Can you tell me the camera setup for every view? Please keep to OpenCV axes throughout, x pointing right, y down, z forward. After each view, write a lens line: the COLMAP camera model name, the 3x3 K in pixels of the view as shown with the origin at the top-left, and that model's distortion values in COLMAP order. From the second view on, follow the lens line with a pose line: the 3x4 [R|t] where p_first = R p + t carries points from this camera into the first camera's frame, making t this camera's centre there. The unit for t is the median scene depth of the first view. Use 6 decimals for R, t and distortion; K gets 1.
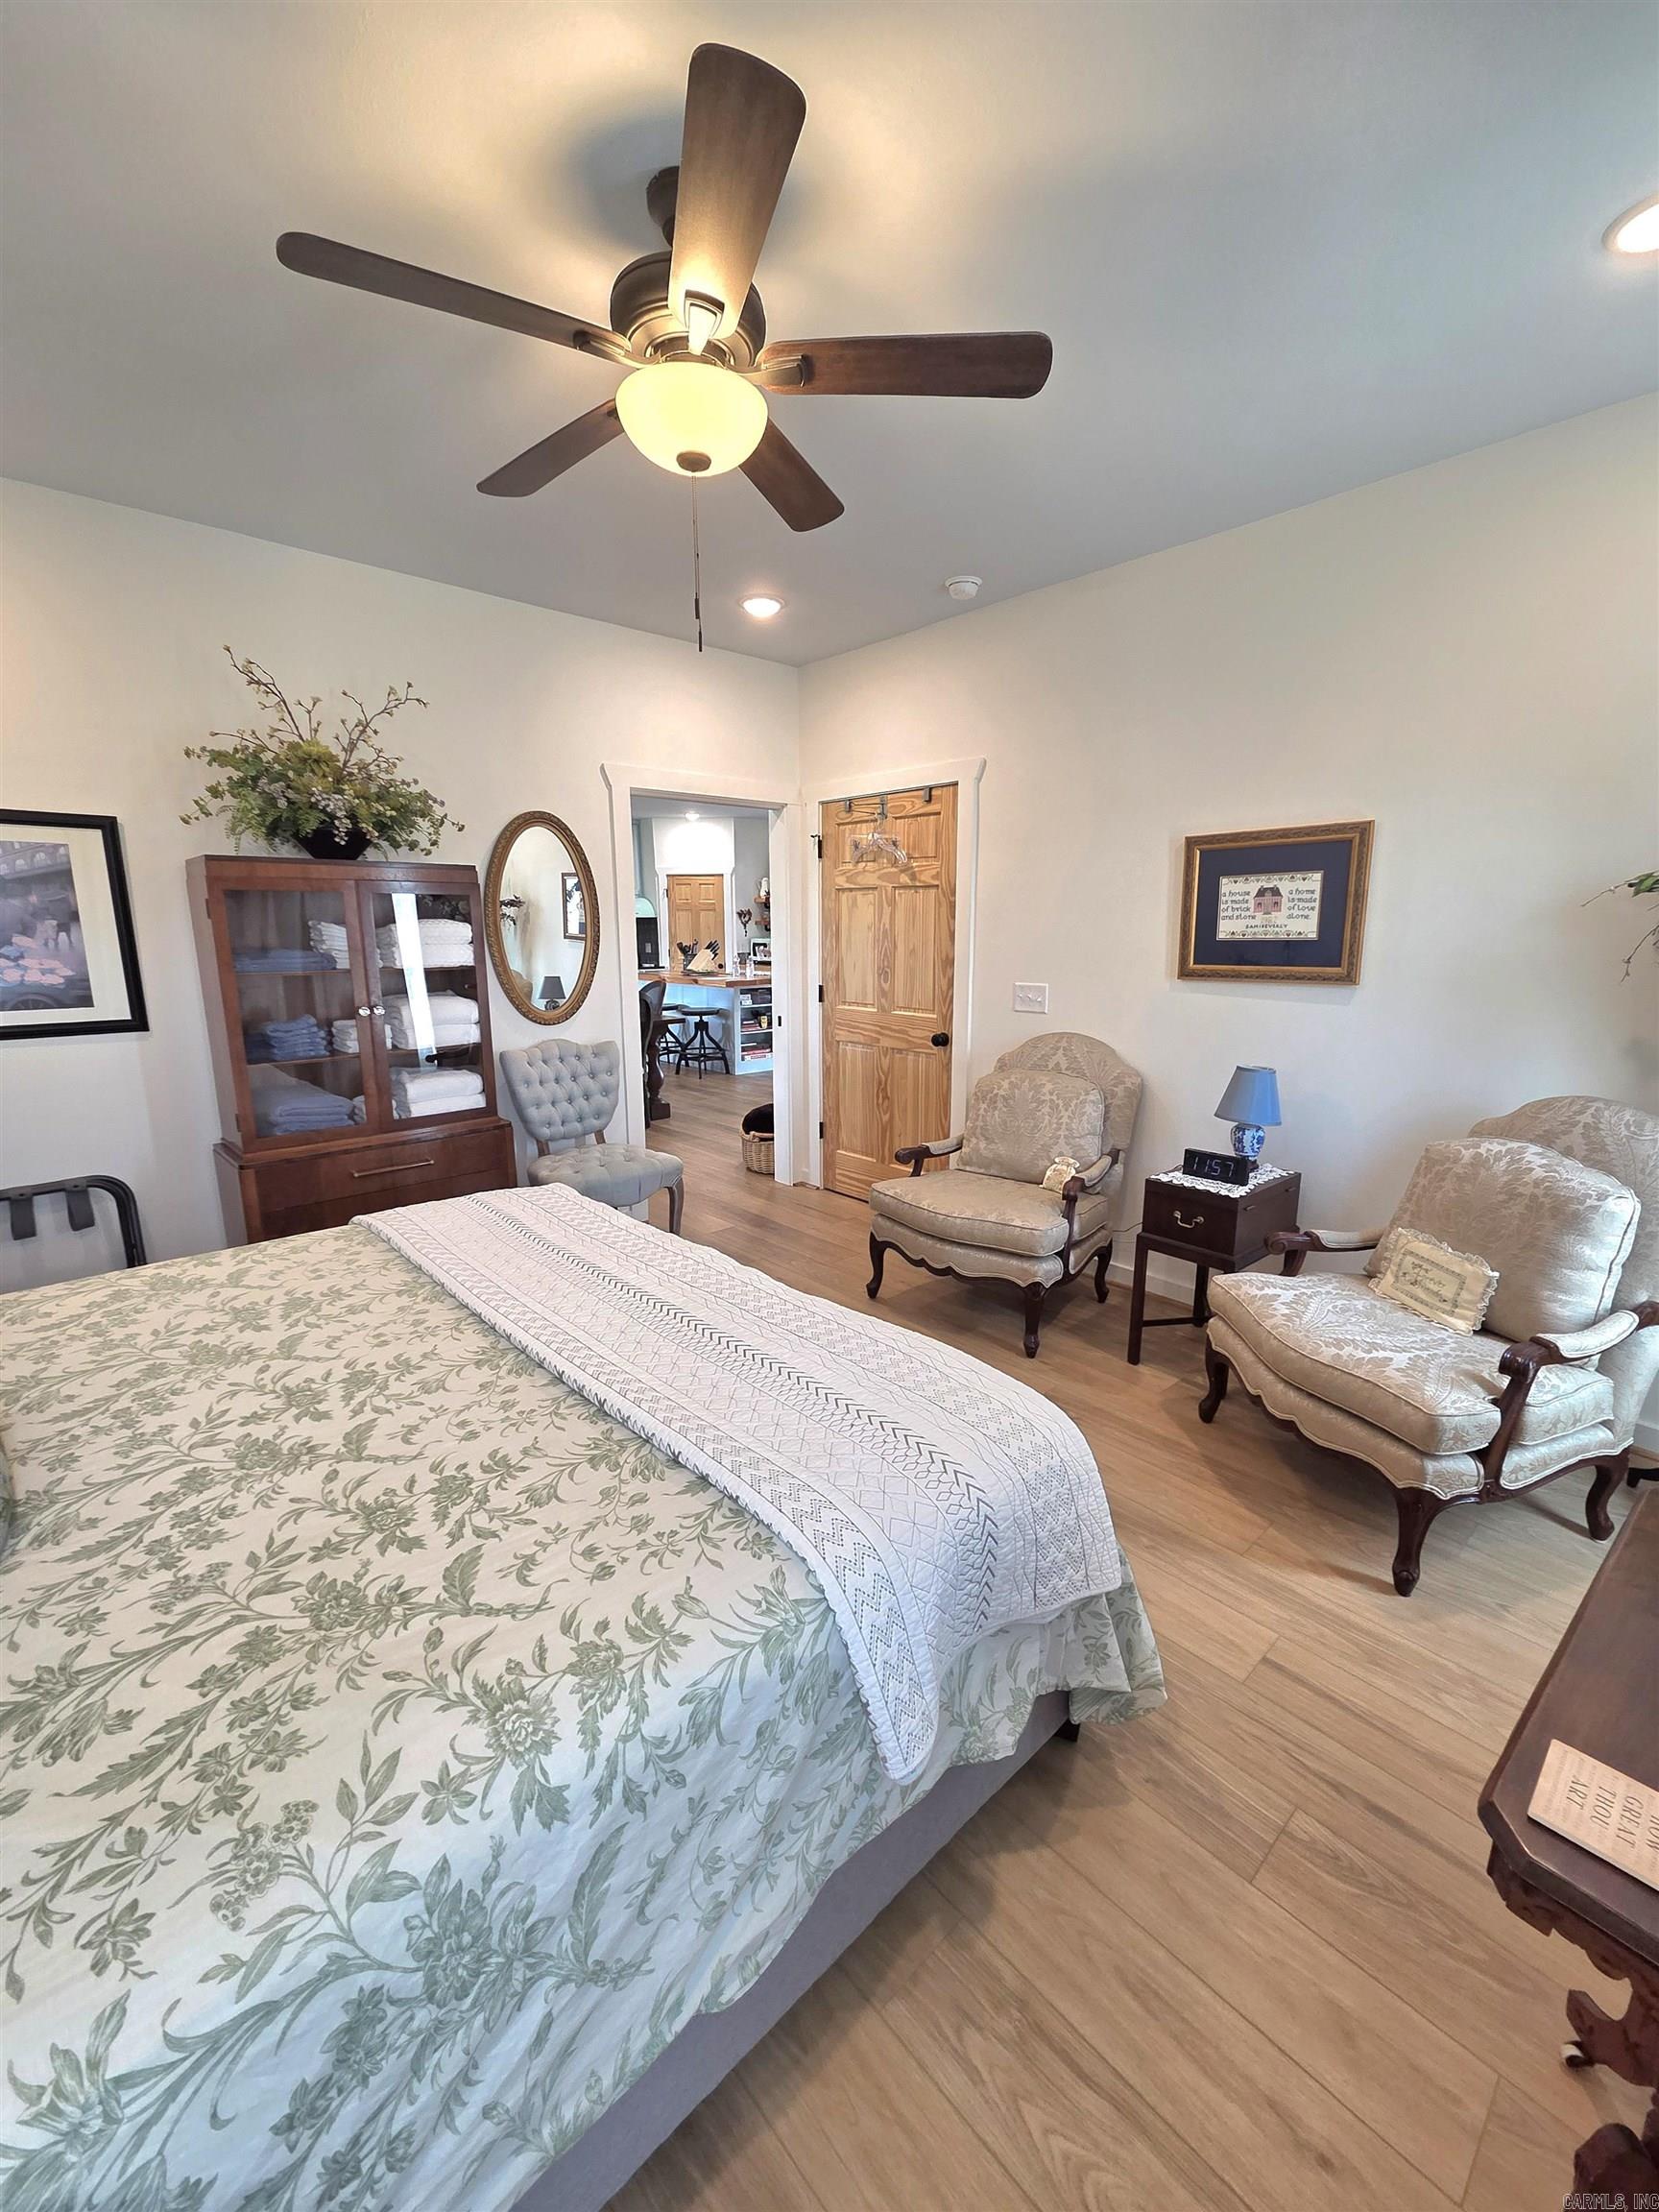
lens RADIAL K [[904.3, 0, 830.1], [0, 904.3, 1102.5], [0, 0, 1]] dist [0.001128, 0.000363]
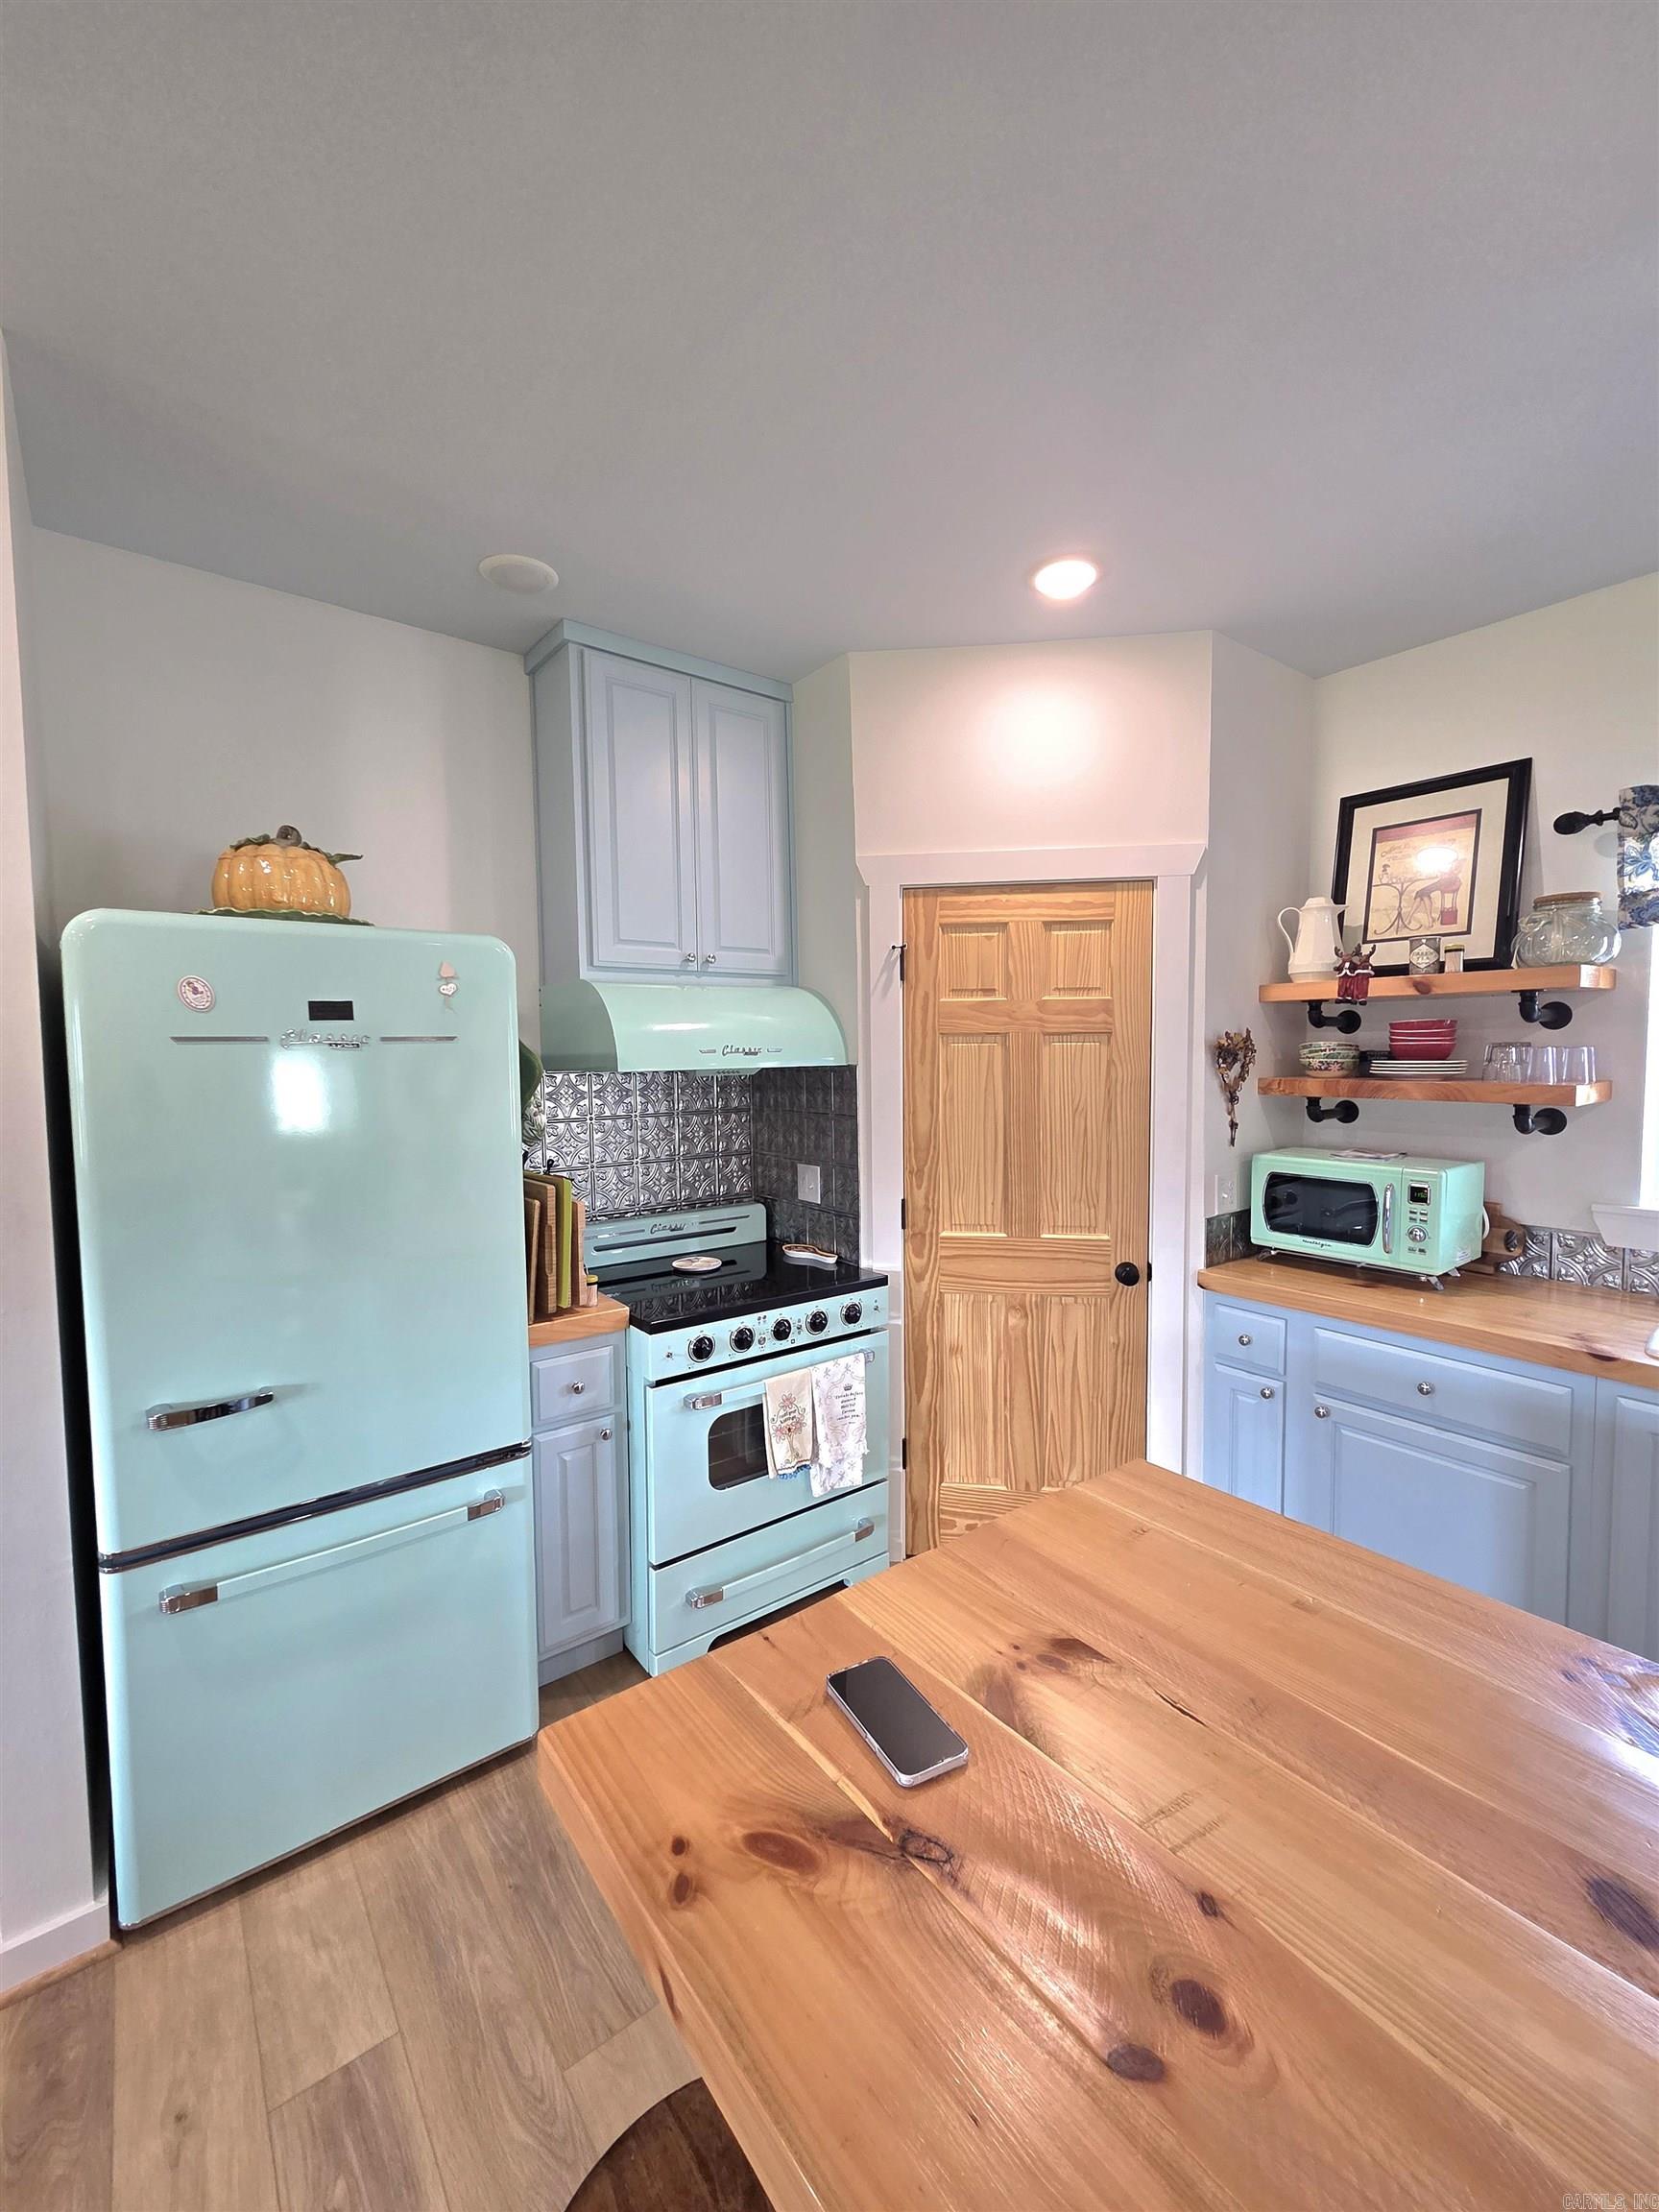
lens RADIAL K [[904.3, 0, 832.1], [0, 904.3, 1105.1], [0, 0, 1]] dist [0.001128, 0.000363]
pose [[0.996820, 0.001535, -0.079674, -0.179299], [-0.012149, 0.991054, -0.132910, -0.163338], [0.078757, 0.133455, 0.987921, 0.768752]]
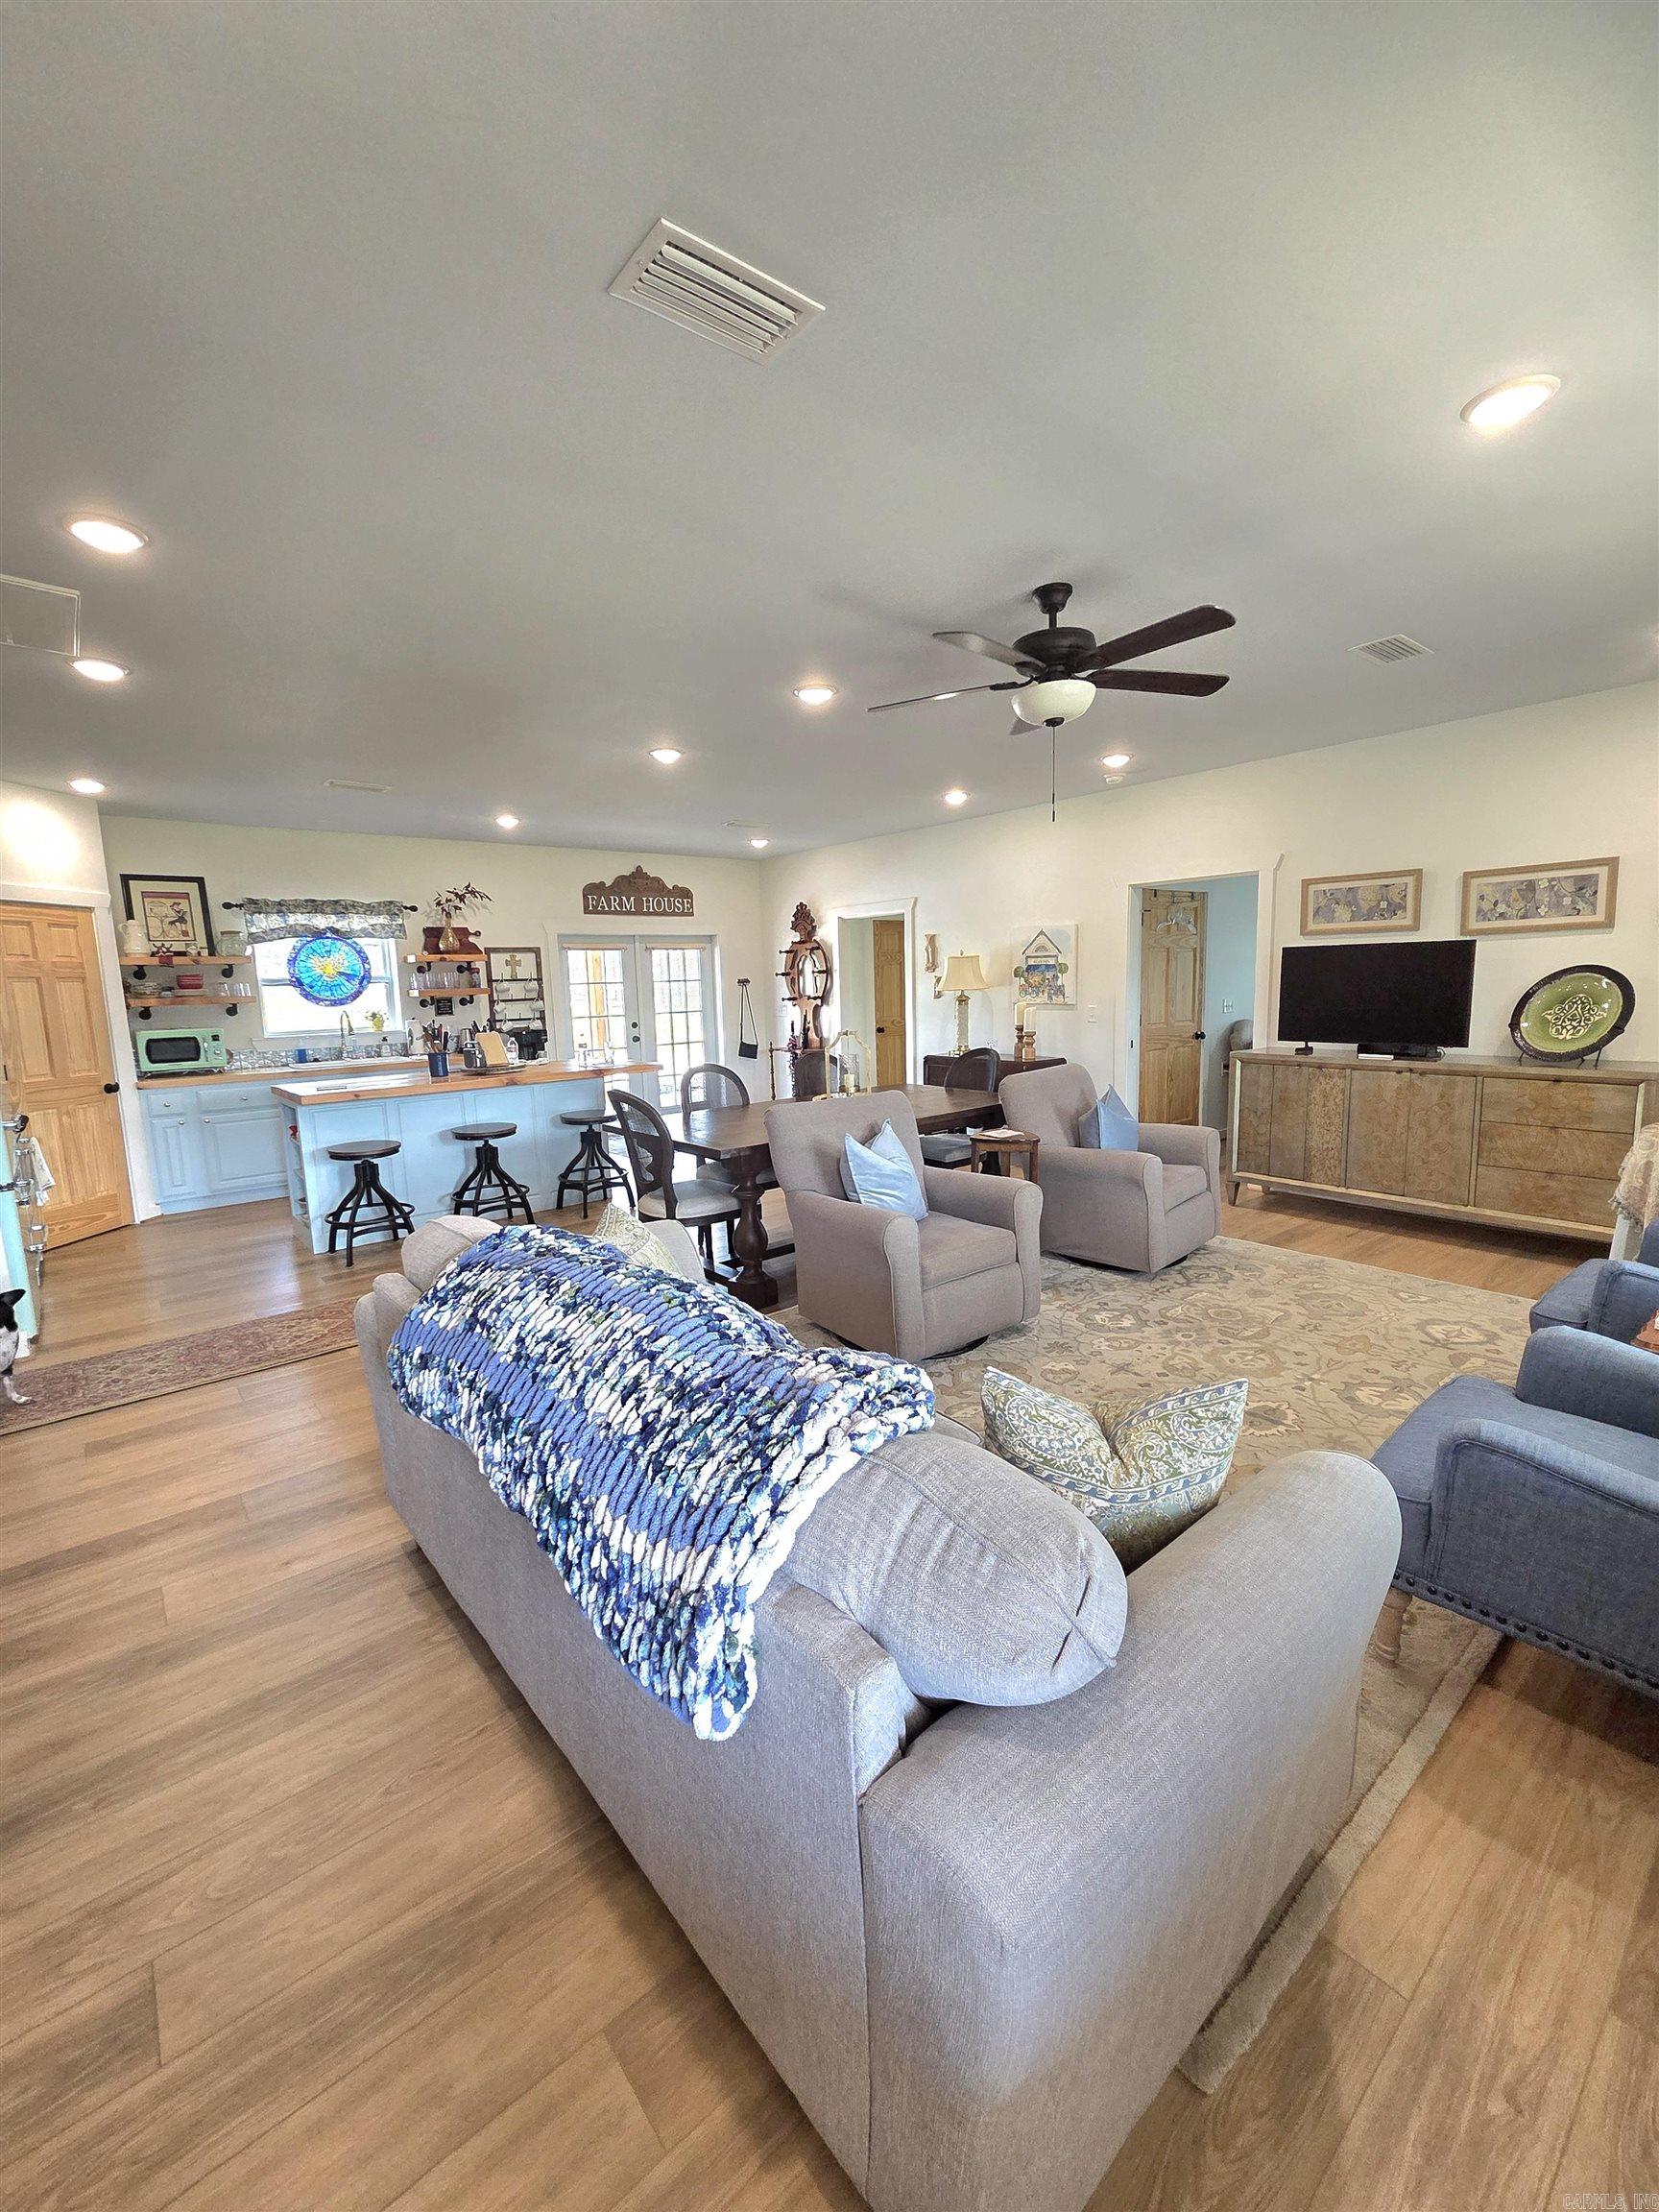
lens RADIAL K [[904.3, 0, 828.7], [0, 904.3, 1110.8], [0, 0, 1]] dist [0.001128, 0.000363]
pose [[0.046539, -0.139099, 0.989184, -0.609632], [0.225531, 0.966151, 0.125249, -0.112431], [-0.973124, 0.217262, 0.076334, 0.579405]]
